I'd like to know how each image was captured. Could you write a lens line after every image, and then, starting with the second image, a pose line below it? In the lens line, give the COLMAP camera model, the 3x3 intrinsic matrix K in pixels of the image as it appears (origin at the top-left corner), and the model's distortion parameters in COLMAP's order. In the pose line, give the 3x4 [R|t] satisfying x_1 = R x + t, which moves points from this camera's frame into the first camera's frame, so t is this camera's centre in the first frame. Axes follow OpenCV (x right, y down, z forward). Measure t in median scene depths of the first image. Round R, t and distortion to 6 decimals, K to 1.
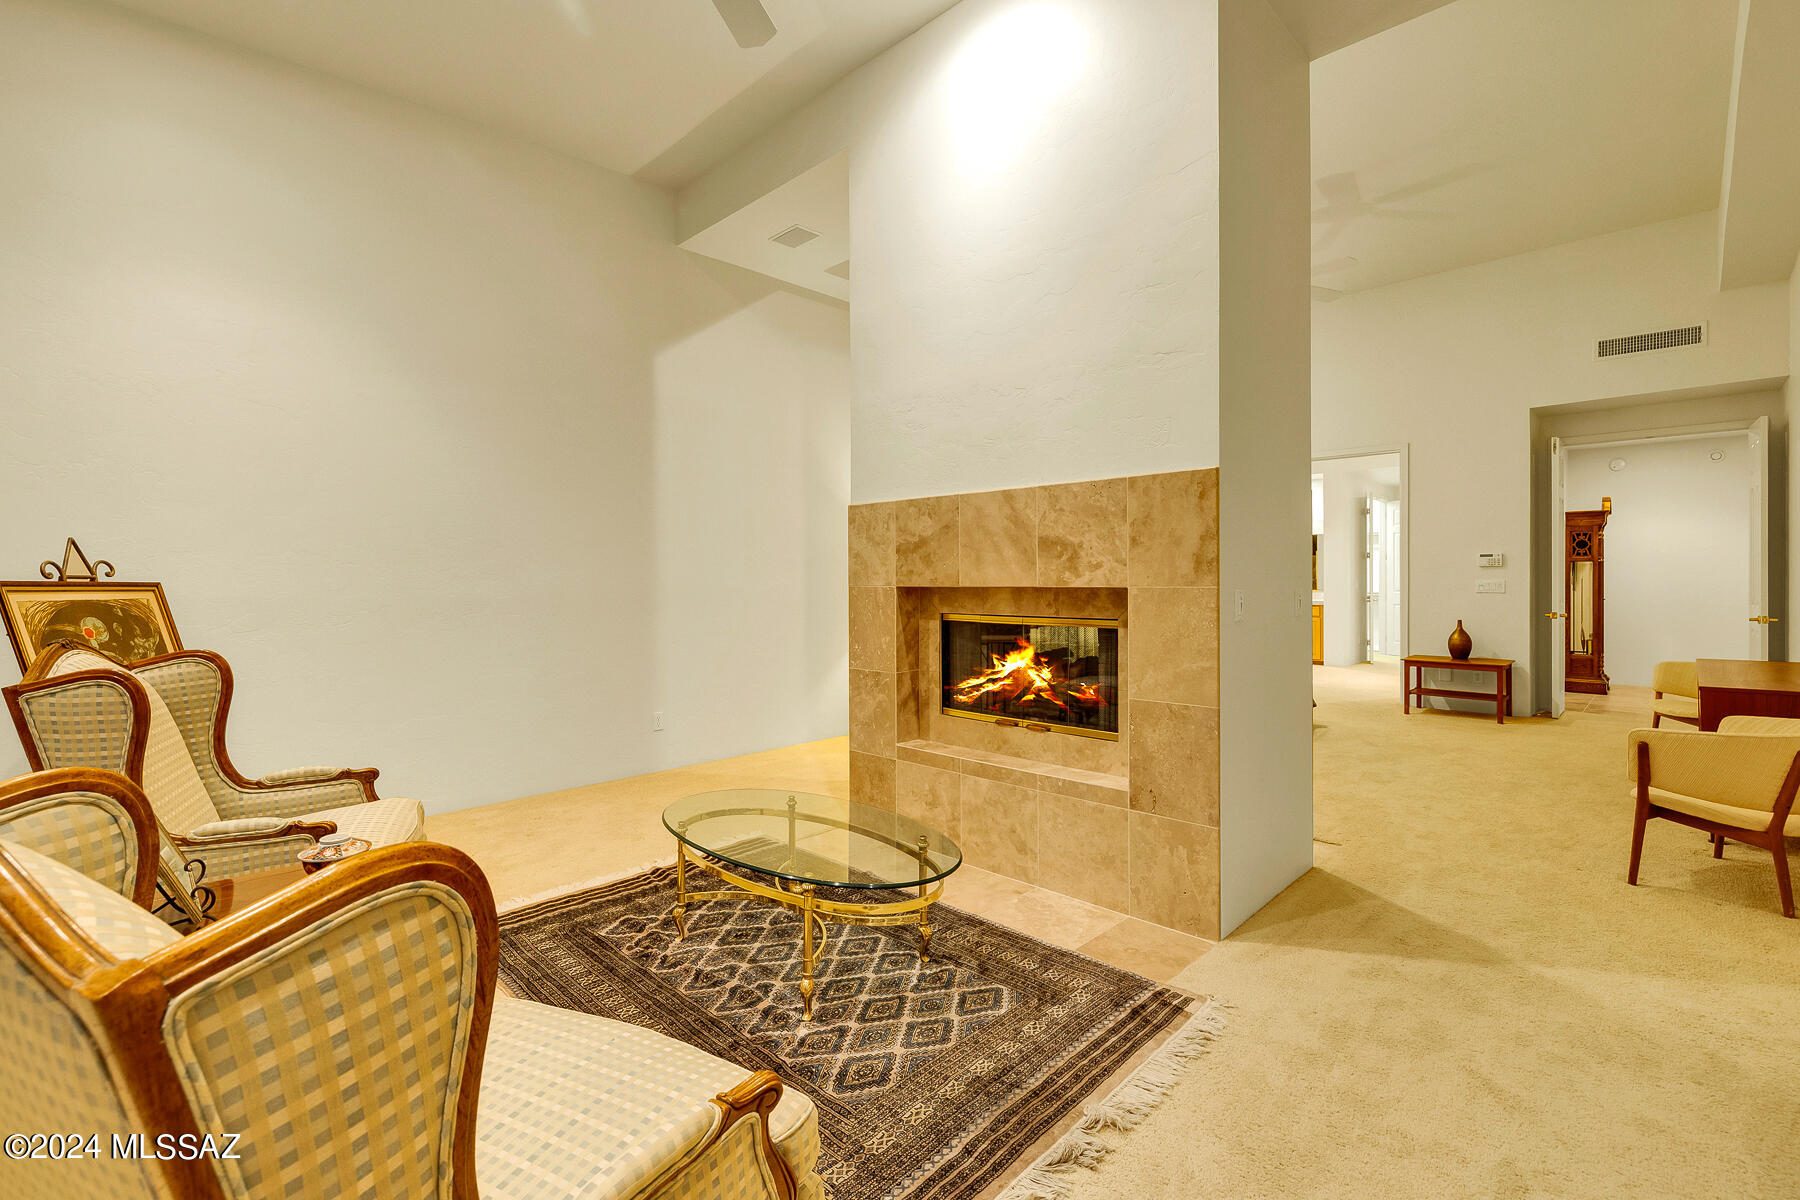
lens RADIAL K [[802.2, 0, 904.8], [0, 802.2, 591.3], [0, 0, 1]] dist [-0.000745, 0.000172]
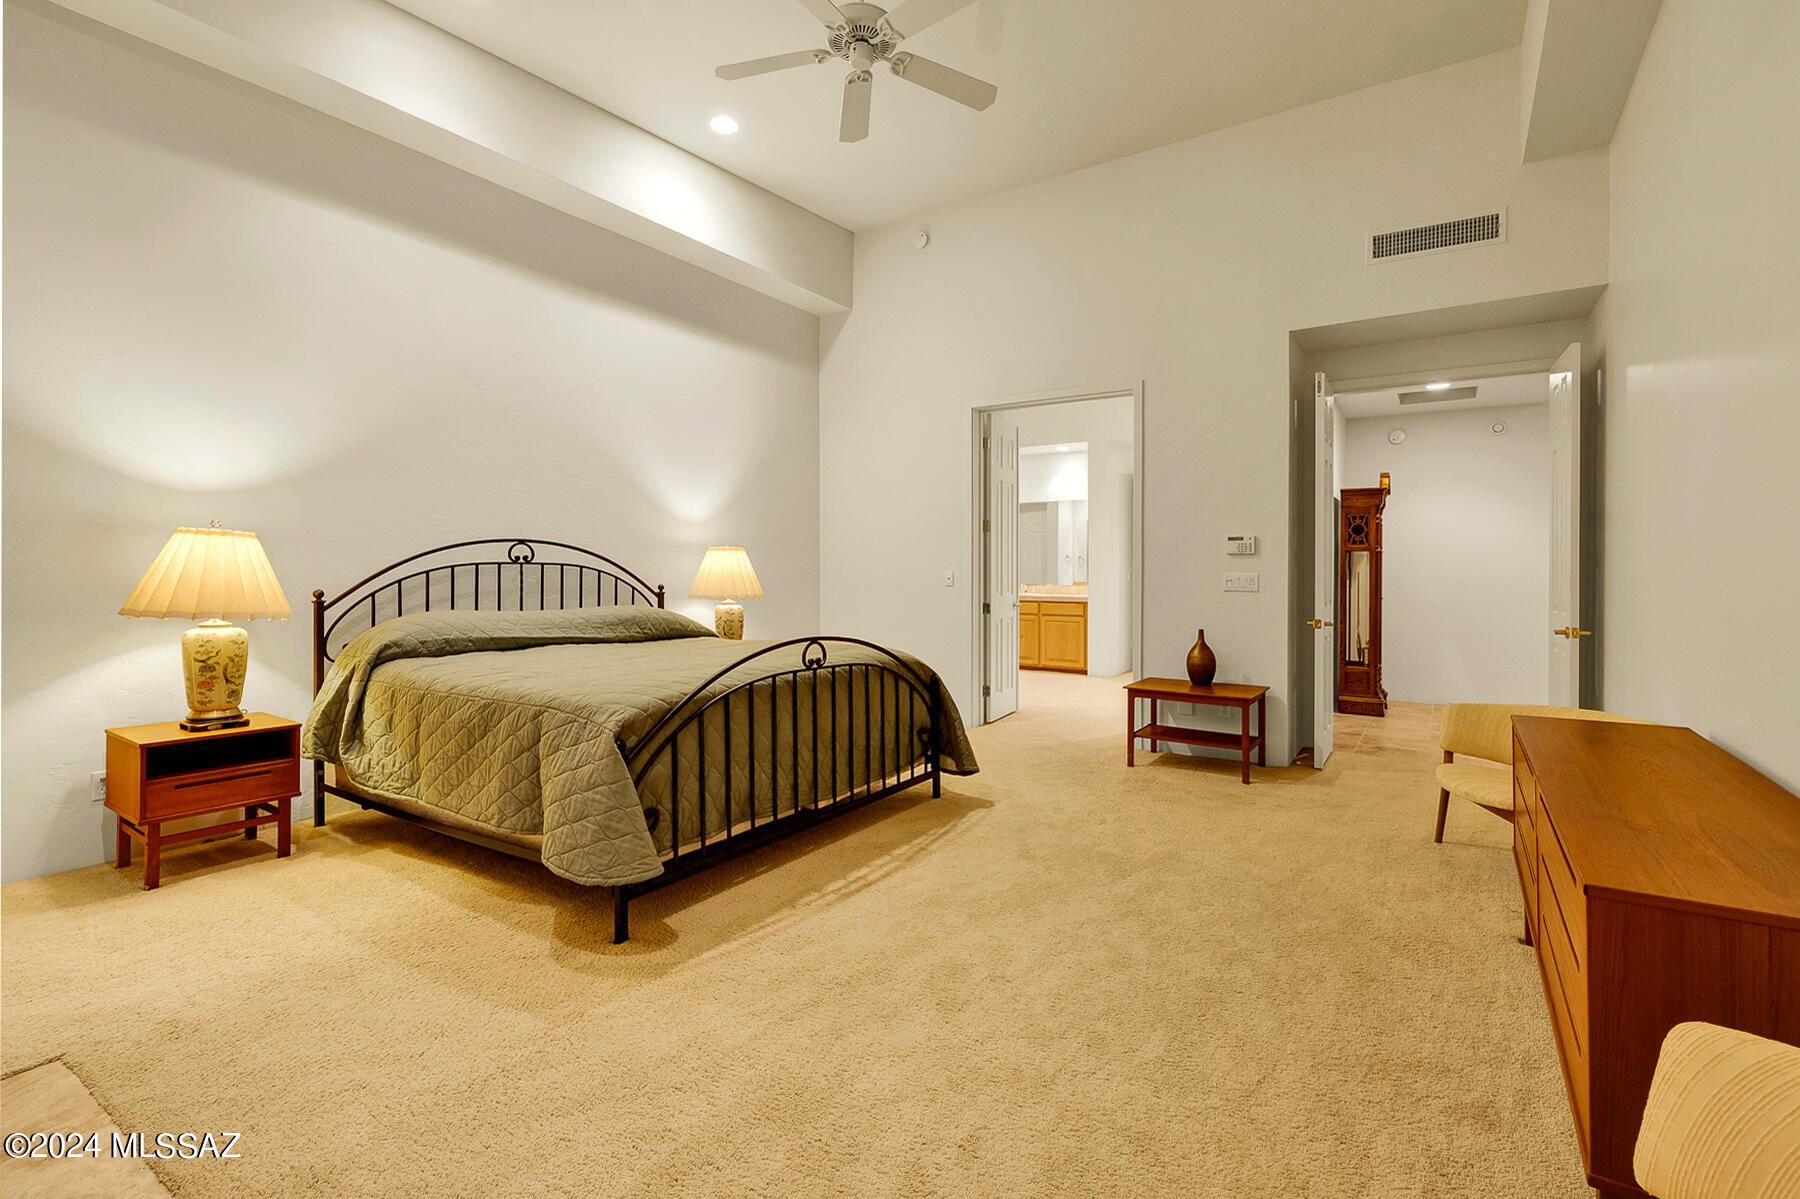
lens RADIAL K [[789.2, 0, 945.3], [0, 789.2, 579.7], [0, 0, 1]] dist [0.000000, -0.000080]
pose [[0.979097, 0.006243, 0.203300, 0.330441], [-0.006076, 0.999980, -0.001445, -0.005587], [-0.203305, 0.000180, 0.979116, 0.366871]]
